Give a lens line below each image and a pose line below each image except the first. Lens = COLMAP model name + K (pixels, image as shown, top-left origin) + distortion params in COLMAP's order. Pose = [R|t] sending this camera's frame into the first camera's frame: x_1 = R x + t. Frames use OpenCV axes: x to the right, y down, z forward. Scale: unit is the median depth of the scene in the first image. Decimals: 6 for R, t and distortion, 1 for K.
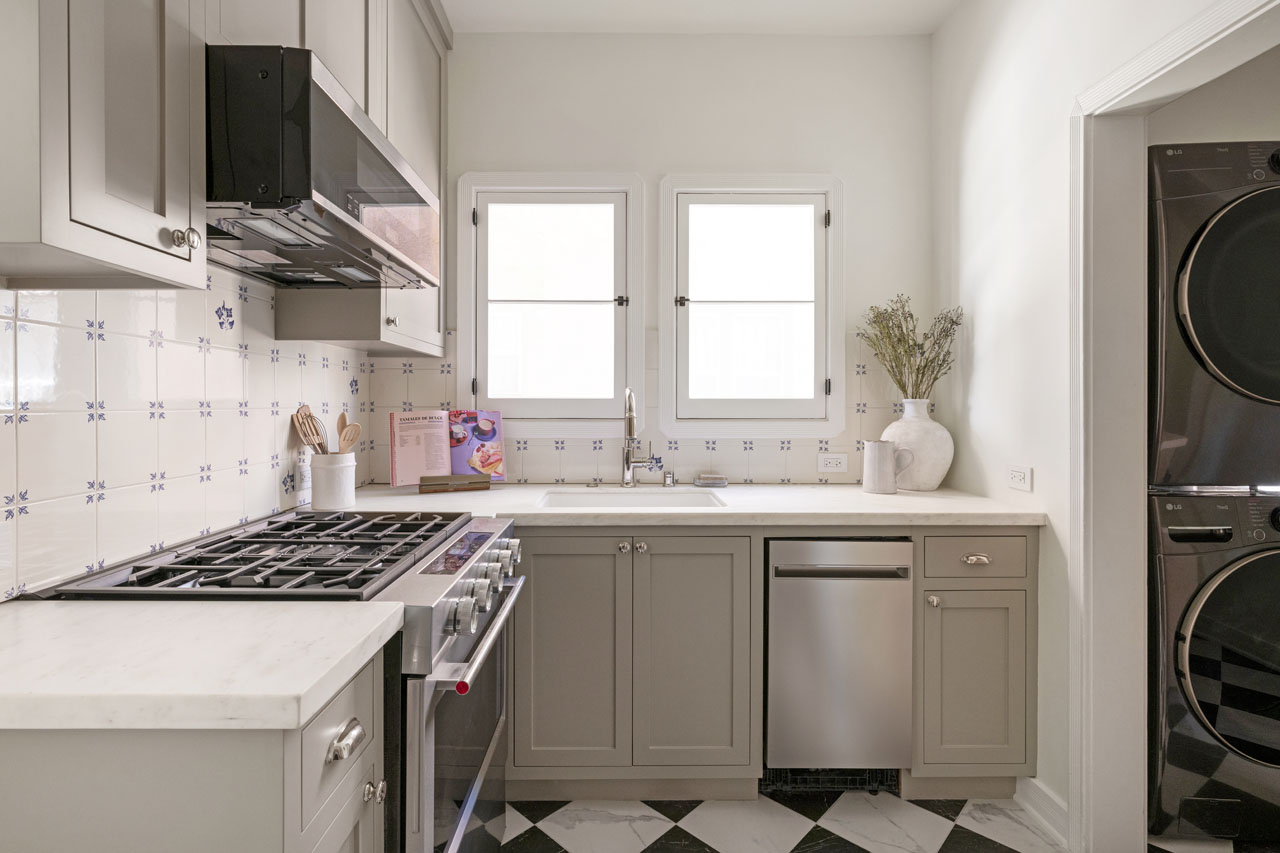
lens RADIAL K [[568.3, 0, 637.5], [0, 568.3, 407.0], [0, 0, 1]] dist [-0.001664, -0.001006]
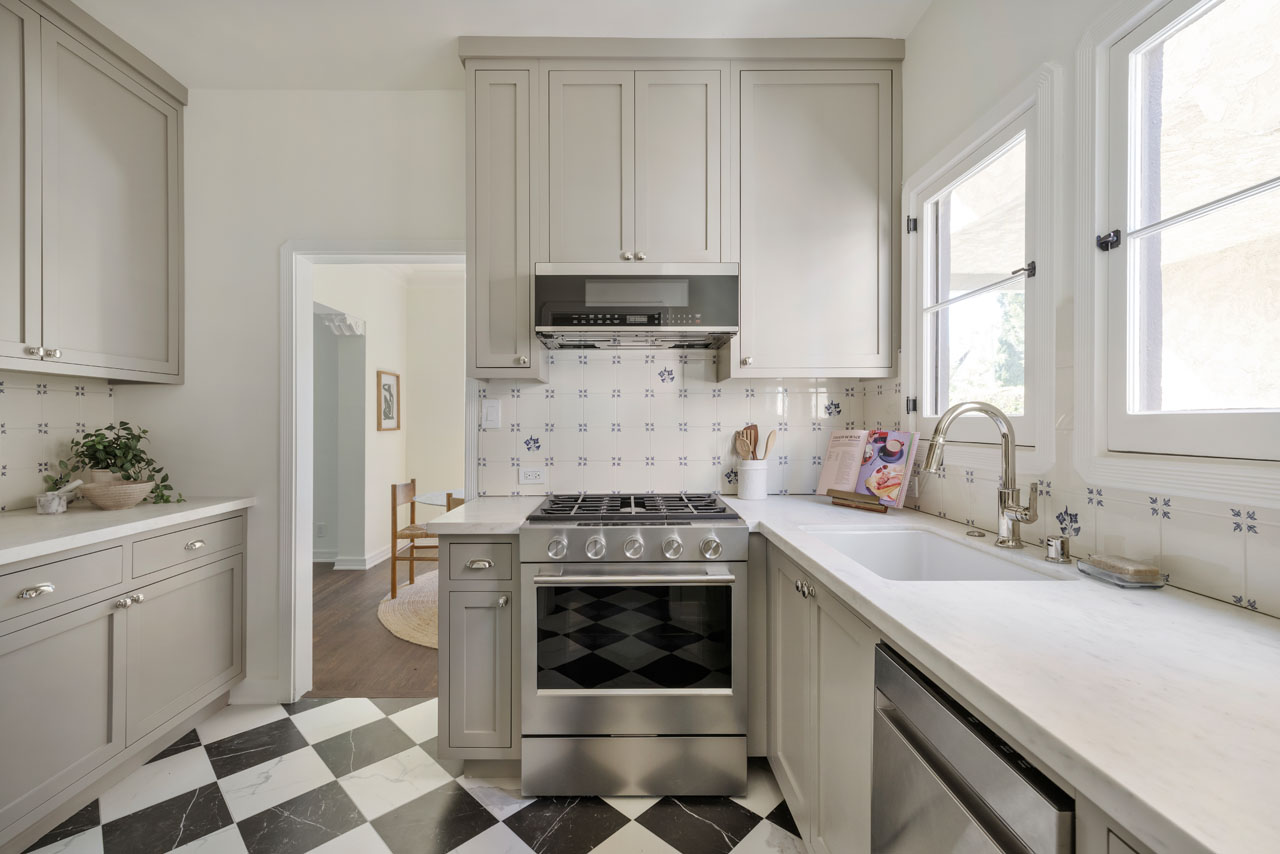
lens RADIAL K [[540.8, 0, 639.7], [0, 540.8, 422.3], [0, 0, 1]] dist [0.001083, 0.000221]
pose [[0.036301, 0.000223, -0.999341, 0.644837], [-0.001739, 0.999998, 0.000160, -0.007578], [0.999339, 0.001732, 0.036302, 0.565800]]
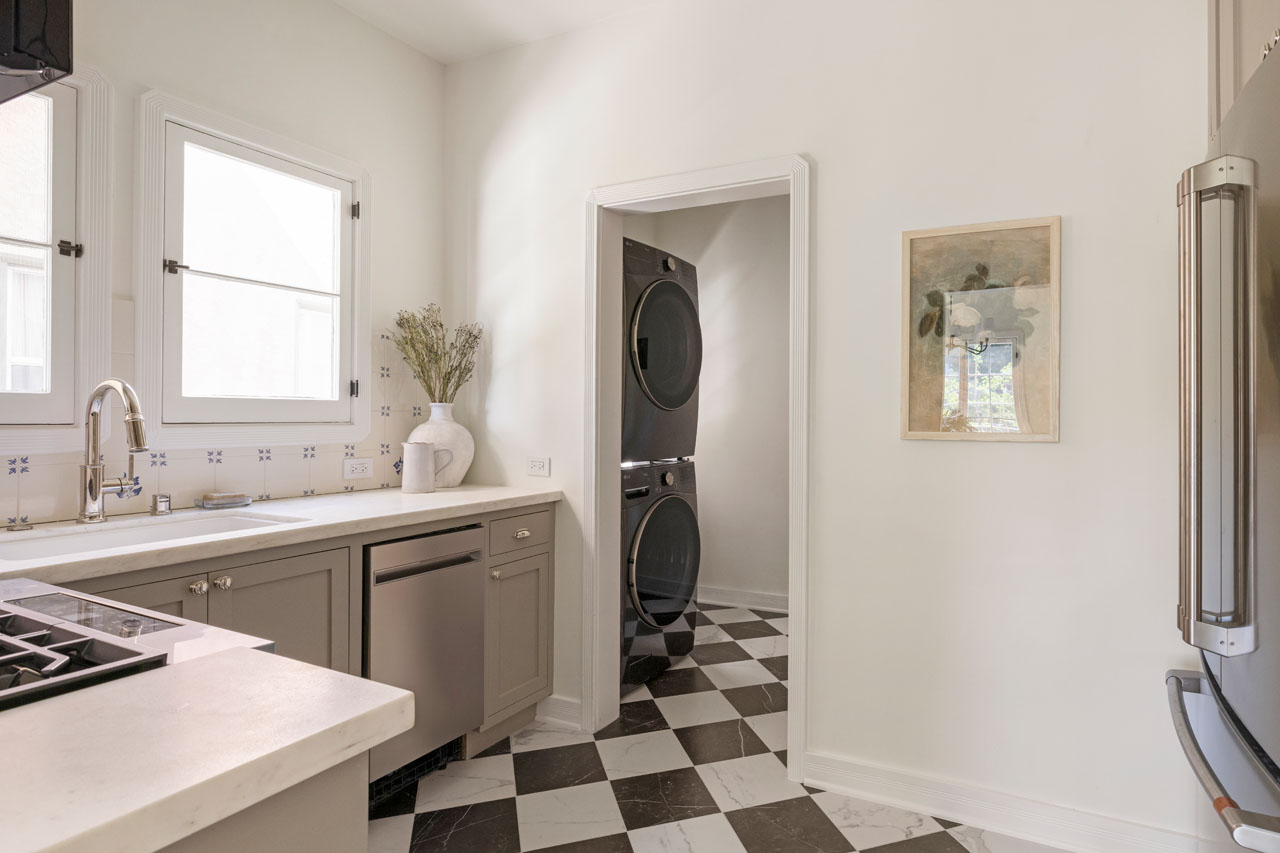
lens RADIAL K [[637.7, 0, 644.7], [0, 637.7, 417.6], [0, 0, 1]] dist [-0.004104, -0.000794]
pose [[0.541632, -0.000339, 0.840615, -0.316141], [-0.005571, 0.999977, 0.003992, 0.006772], [-0.840597, -0.006845, 0.541618, 0.022203]]
